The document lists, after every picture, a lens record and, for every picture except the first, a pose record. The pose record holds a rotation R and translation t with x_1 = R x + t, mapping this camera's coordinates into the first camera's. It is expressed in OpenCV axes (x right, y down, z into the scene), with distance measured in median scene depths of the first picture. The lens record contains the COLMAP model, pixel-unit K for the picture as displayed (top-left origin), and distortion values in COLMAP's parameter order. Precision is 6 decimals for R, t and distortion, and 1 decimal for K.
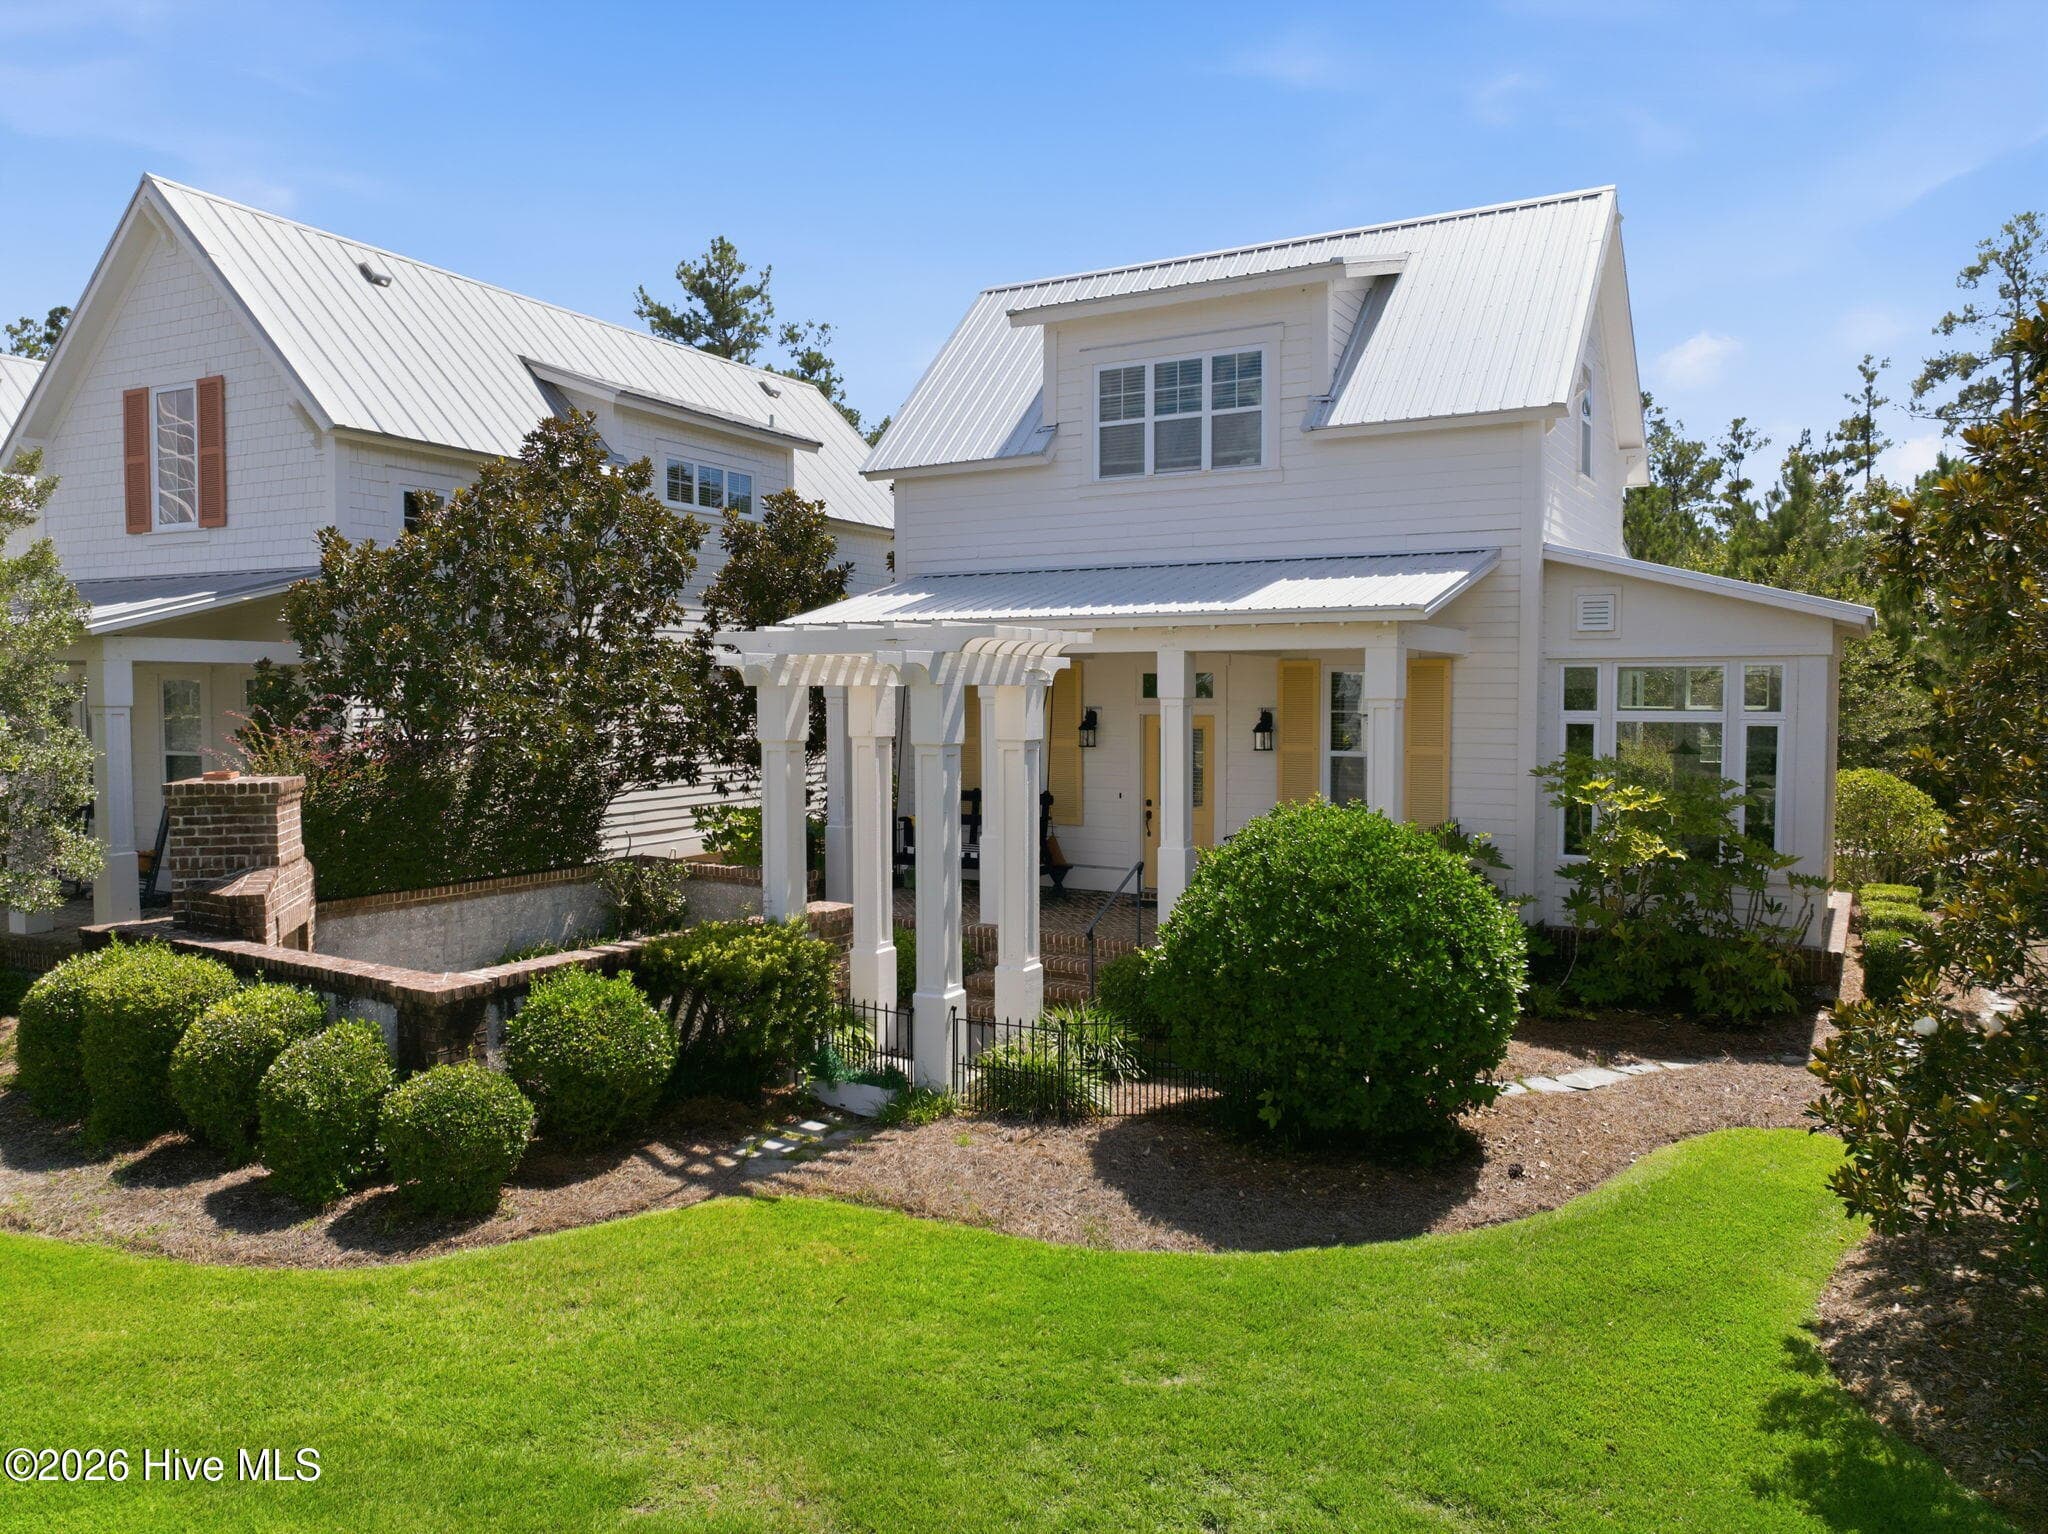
lens RADIAL K [[1443.7, 0, 1010.8], [0, 1443.7, 751.6], [0, 0, 1]] dist [-0.039671, 0.003897]
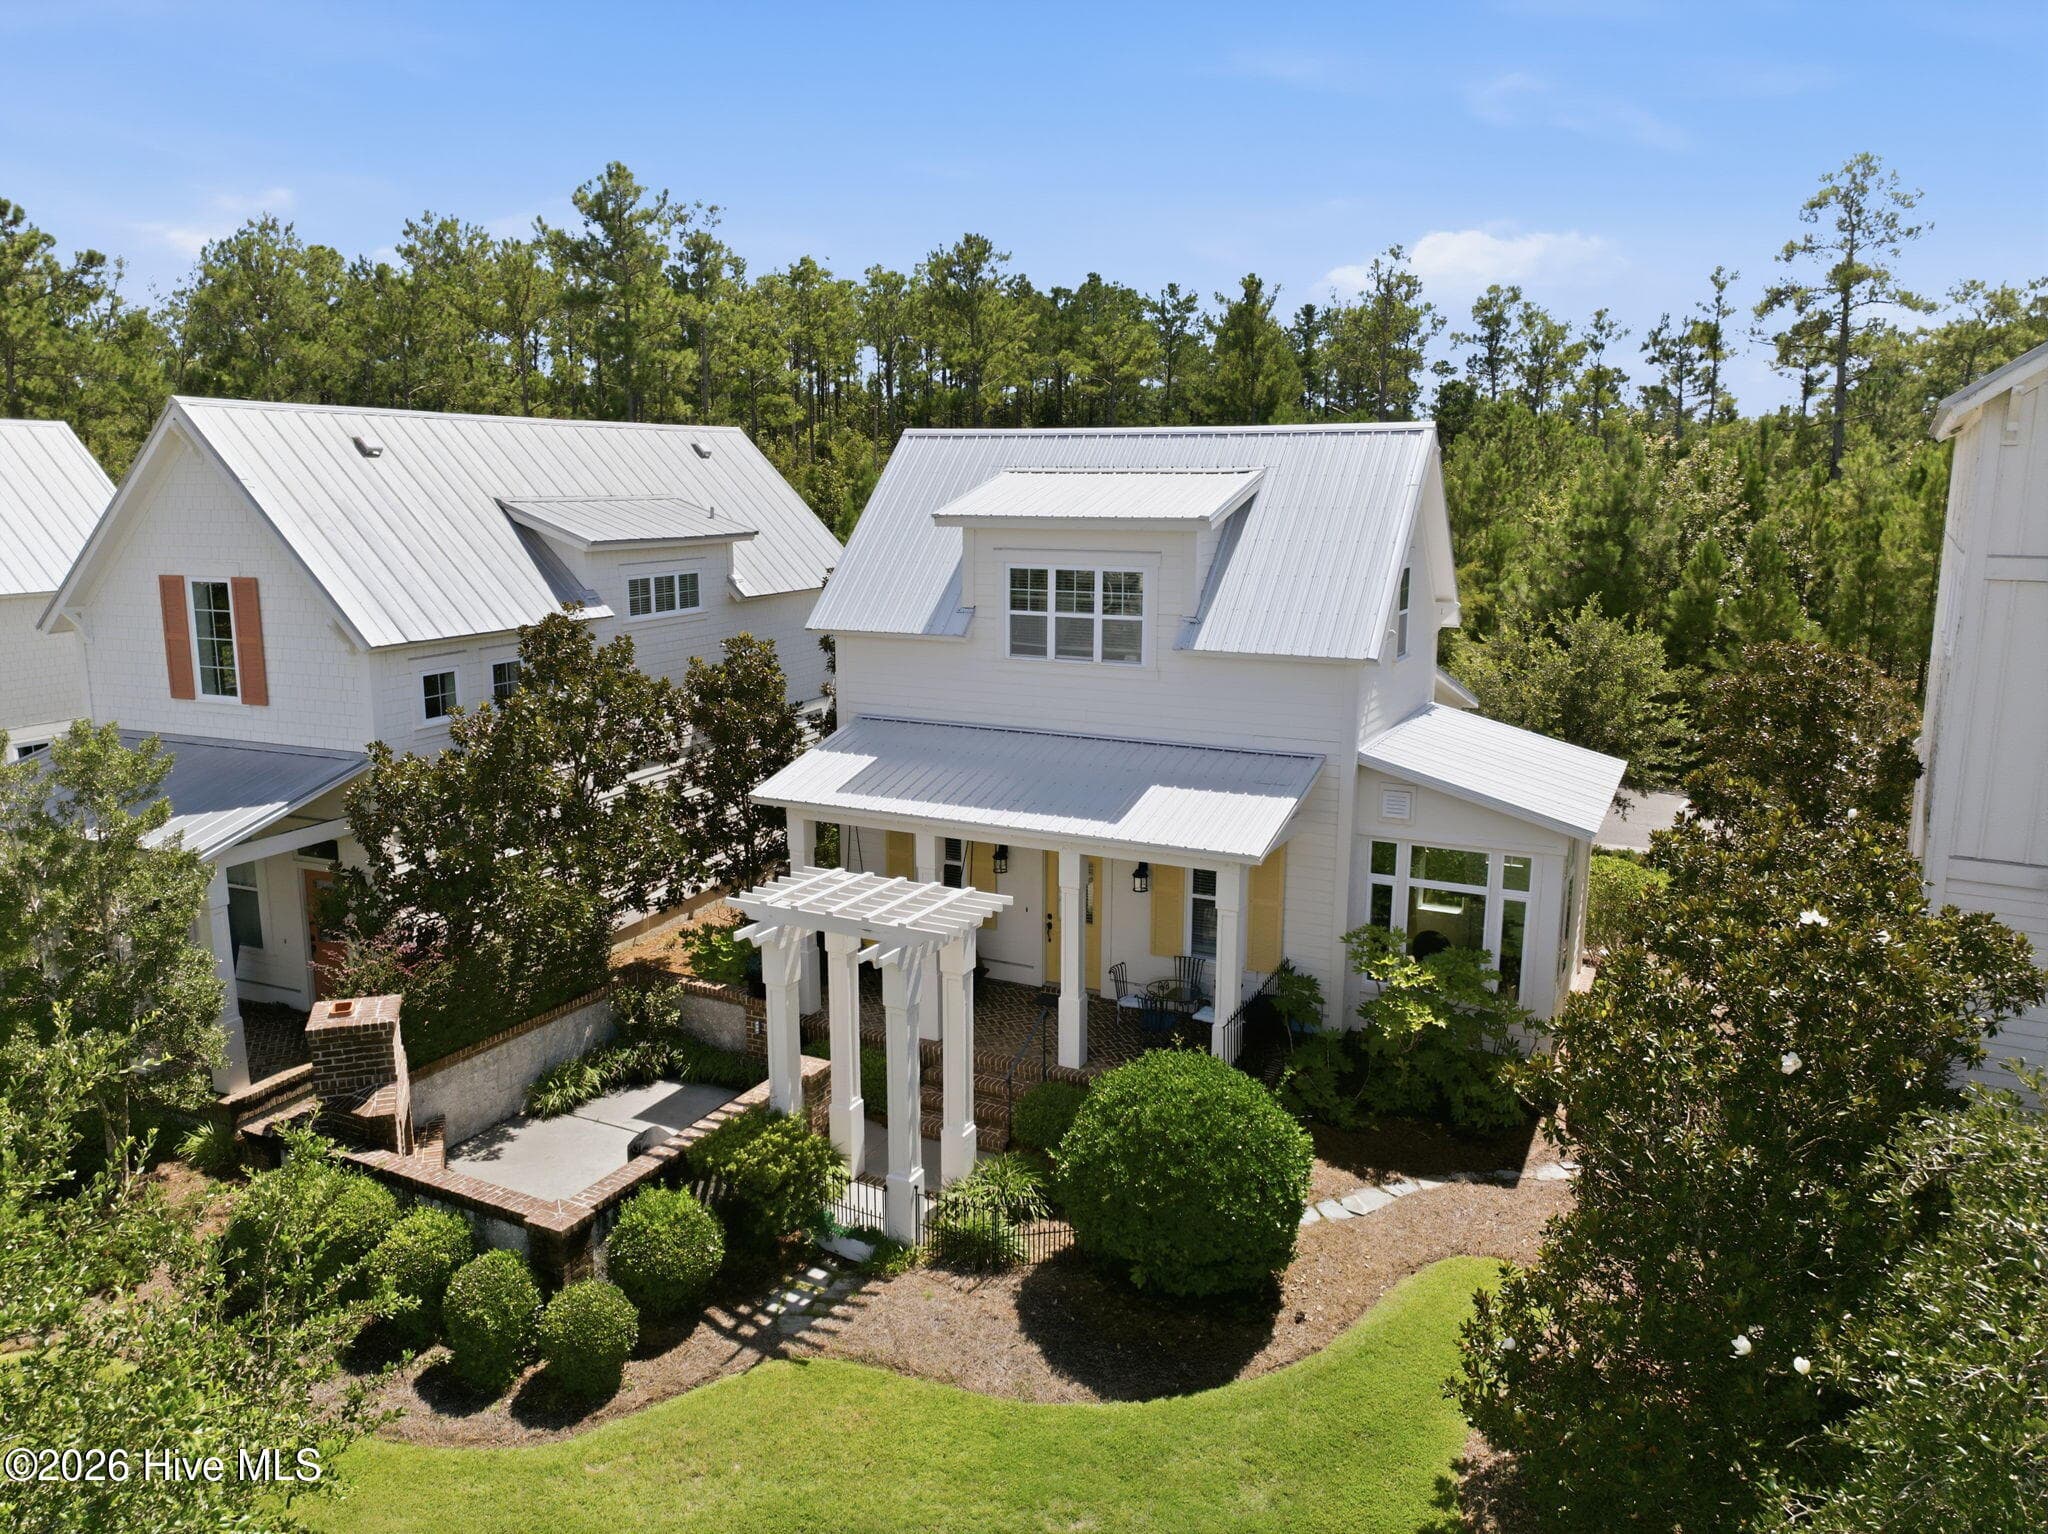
lens RADIAL K [[1443.7, 0, 1010.8], [0, 1443.7, 751.6], [0, 0, 1]] dist [-0.039671, 0.003897]
pose [[0.996871, -0.012397, 0.078069, -0.045737], [0.001443, 0.990316, 0.138824, -0.383410], [-0.079034, -0.138277, 0.987235, -0.288972]]
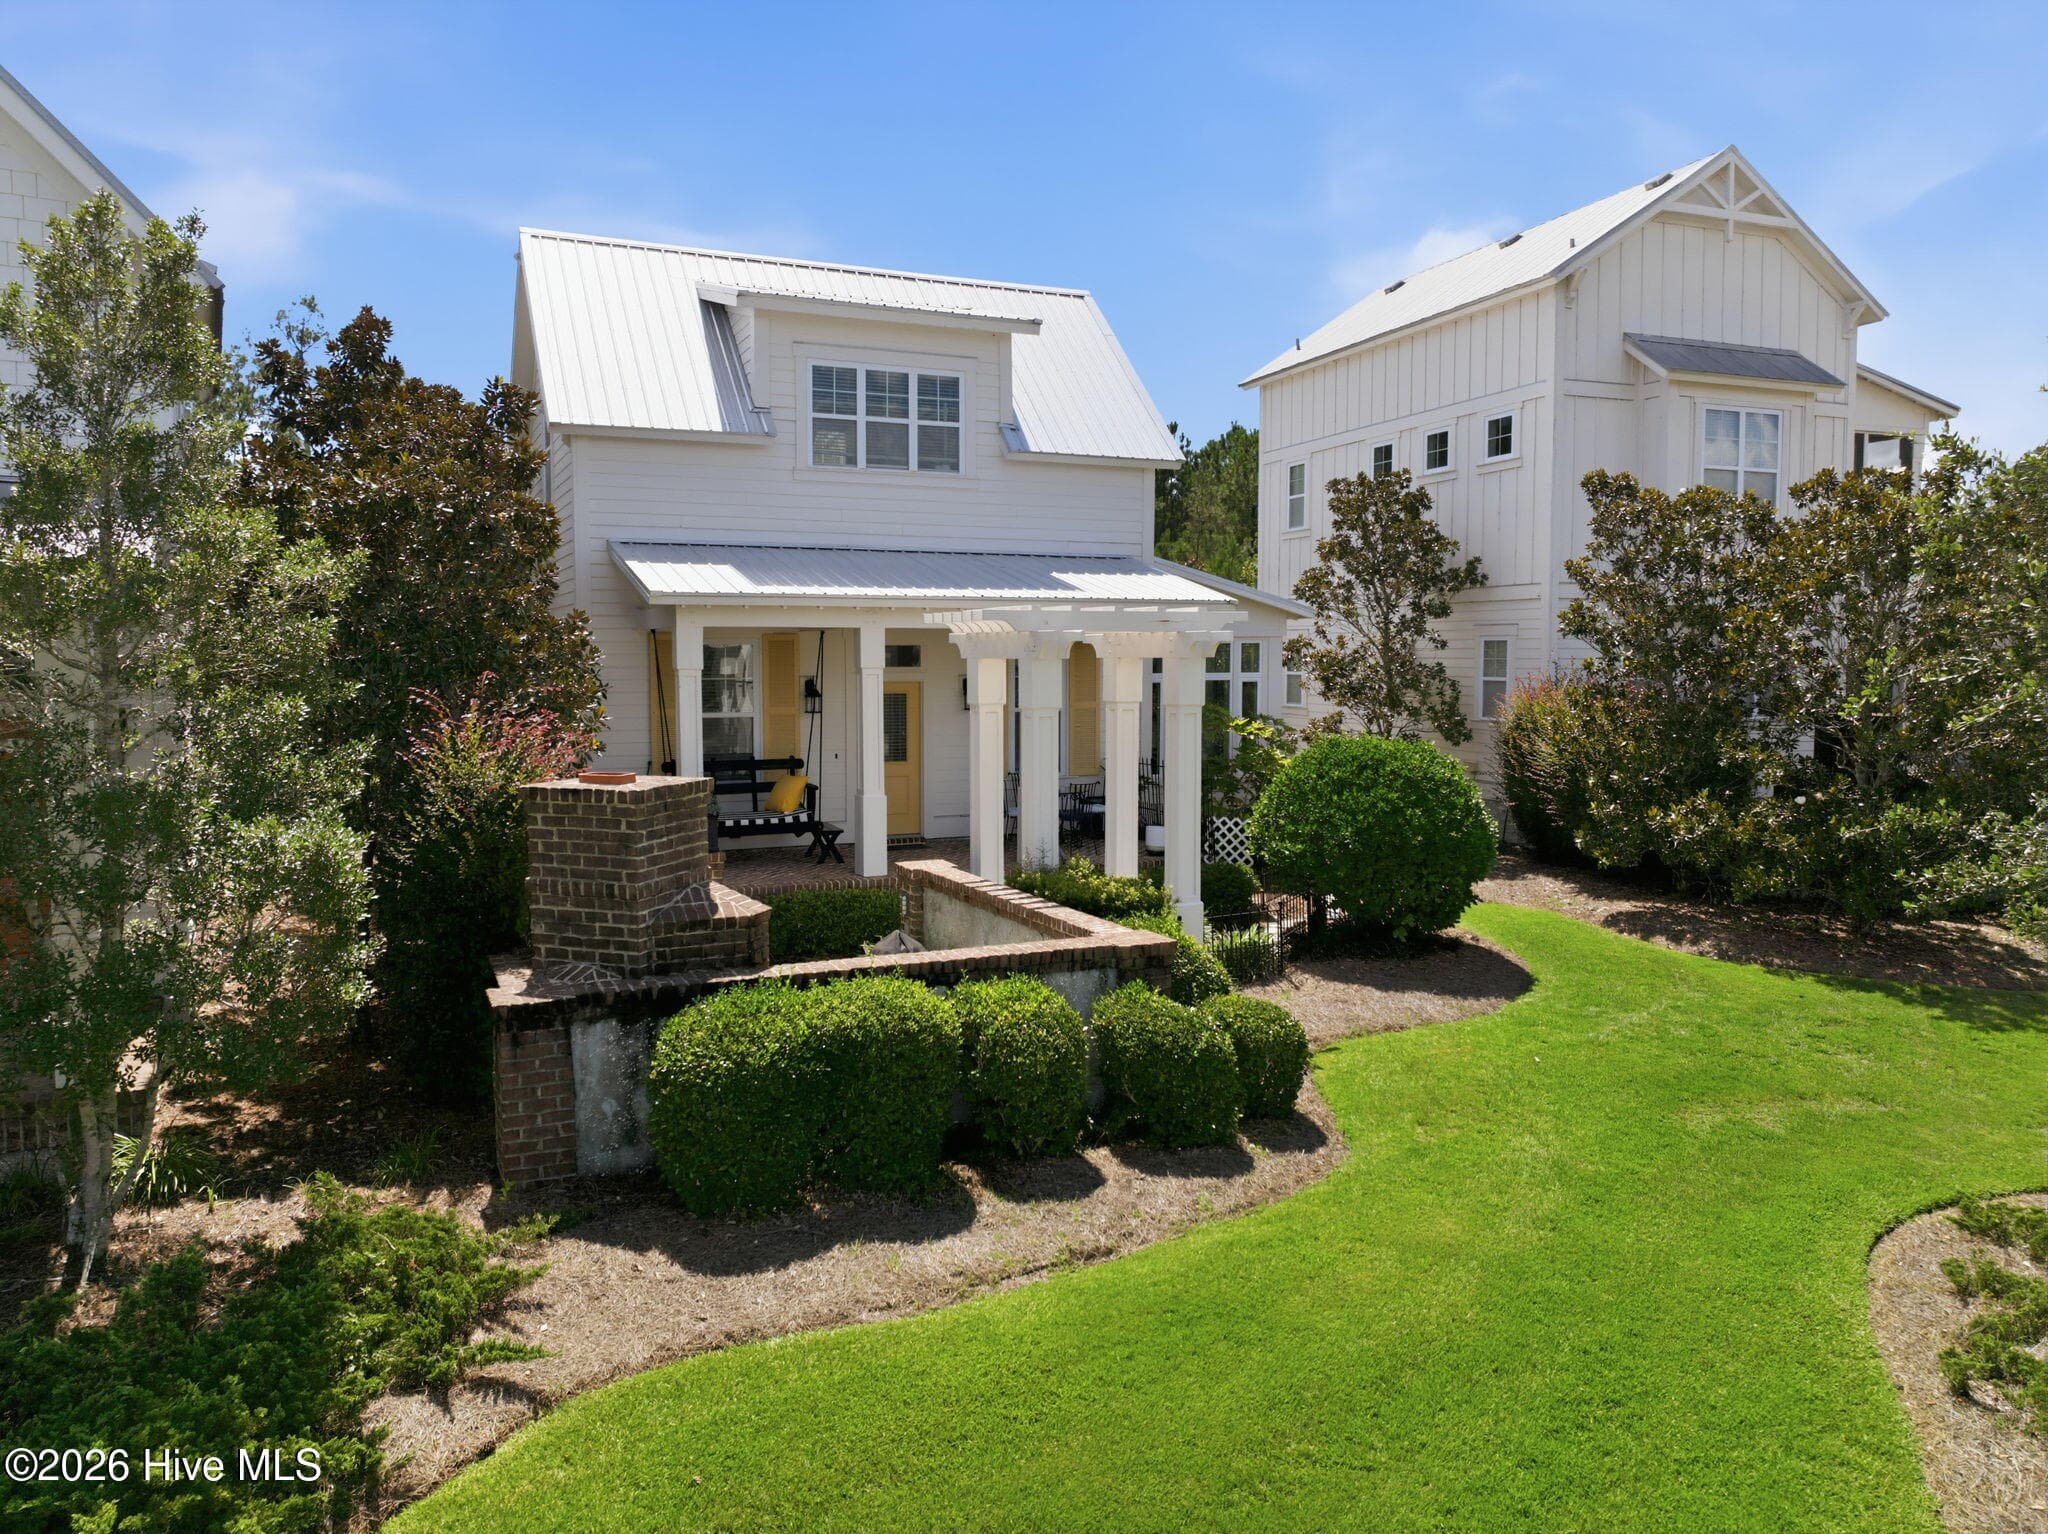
lens RADIAL K [[1443.7, 0, 1010.8], [0, 1443.7, 751.6], [0, 0, 1]] dist [-0.039671, 0.003897]
pose [[0.565708, -0.057405, 0.822605, -1.041271], [0.037332, 0.998334, 0.043995, -0.022495], [-0.823760, 0.005821, 0.566909, 0.364974]]
